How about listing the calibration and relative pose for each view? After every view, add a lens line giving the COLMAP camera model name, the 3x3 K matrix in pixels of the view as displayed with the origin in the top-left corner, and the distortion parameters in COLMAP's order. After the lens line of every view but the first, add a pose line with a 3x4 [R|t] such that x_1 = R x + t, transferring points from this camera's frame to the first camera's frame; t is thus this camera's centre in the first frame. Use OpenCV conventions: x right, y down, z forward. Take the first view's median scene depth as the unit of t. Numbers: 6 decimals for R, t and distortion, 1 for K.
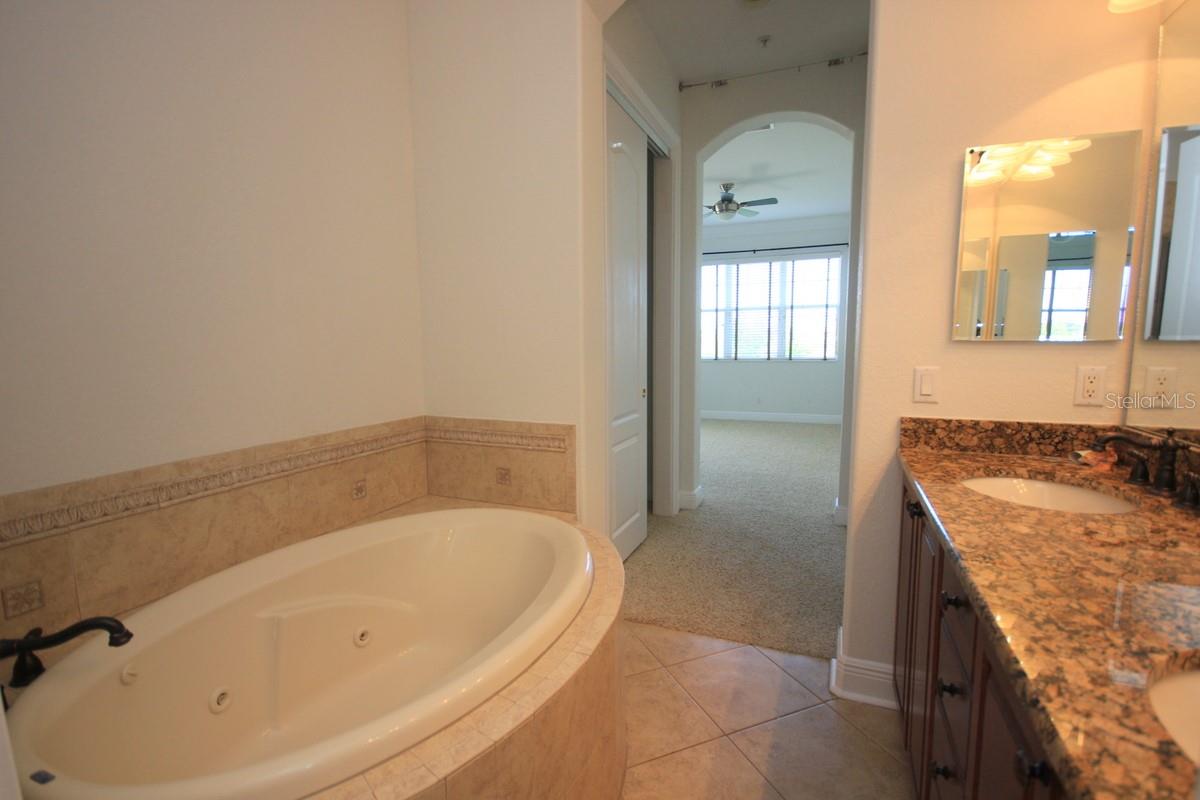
lens RADIAL K [[556.1, 0, 601.0], [0, 556.1, 407.0], [0, 0, 1]] dist [-0.000149, -0.000339]
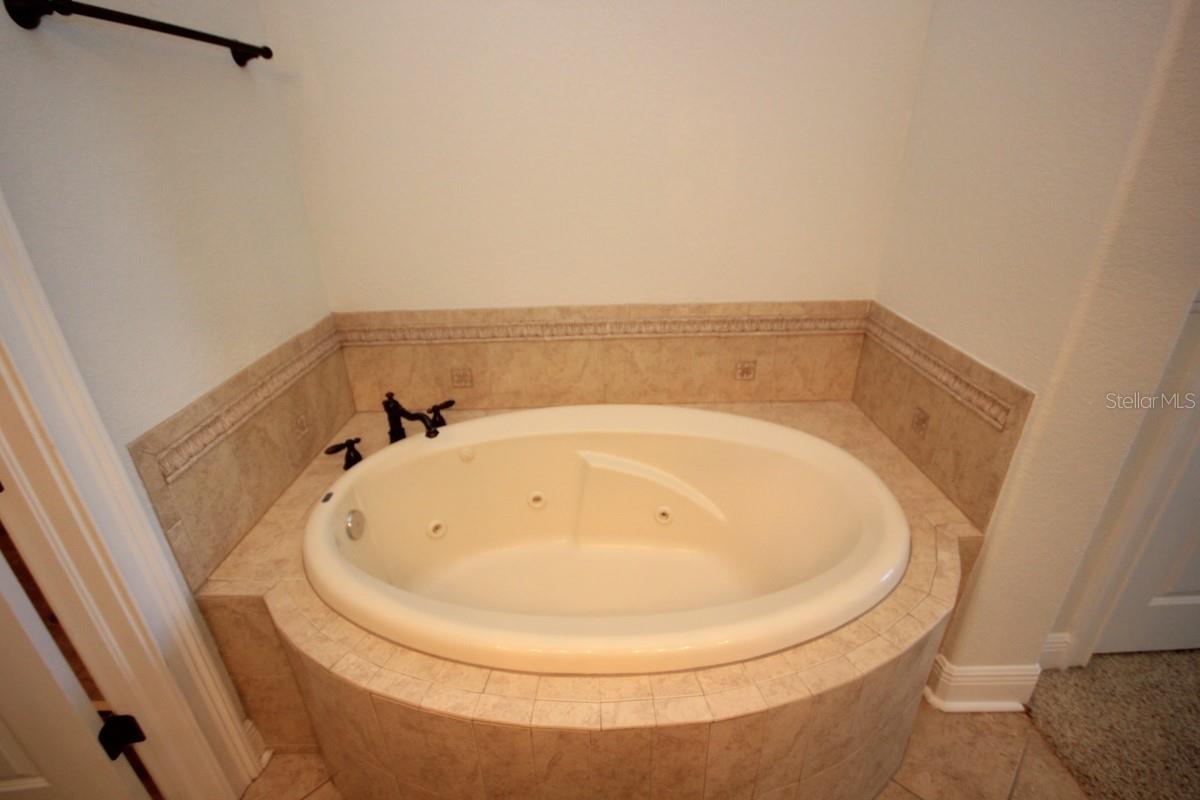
lens RADIAL K [[556.1, 0, 601.0], [0, 556.1, 407.0], [0, 0, 1]] dist [-0.000149, -0.000339]
pose [[0.394088, 0.397217, -0.828803, 0.287923], [-0.095269, 0.914578, 0.393027, -0.154050], [0.914122, -0.075928, 0.398267, 0.516624]]
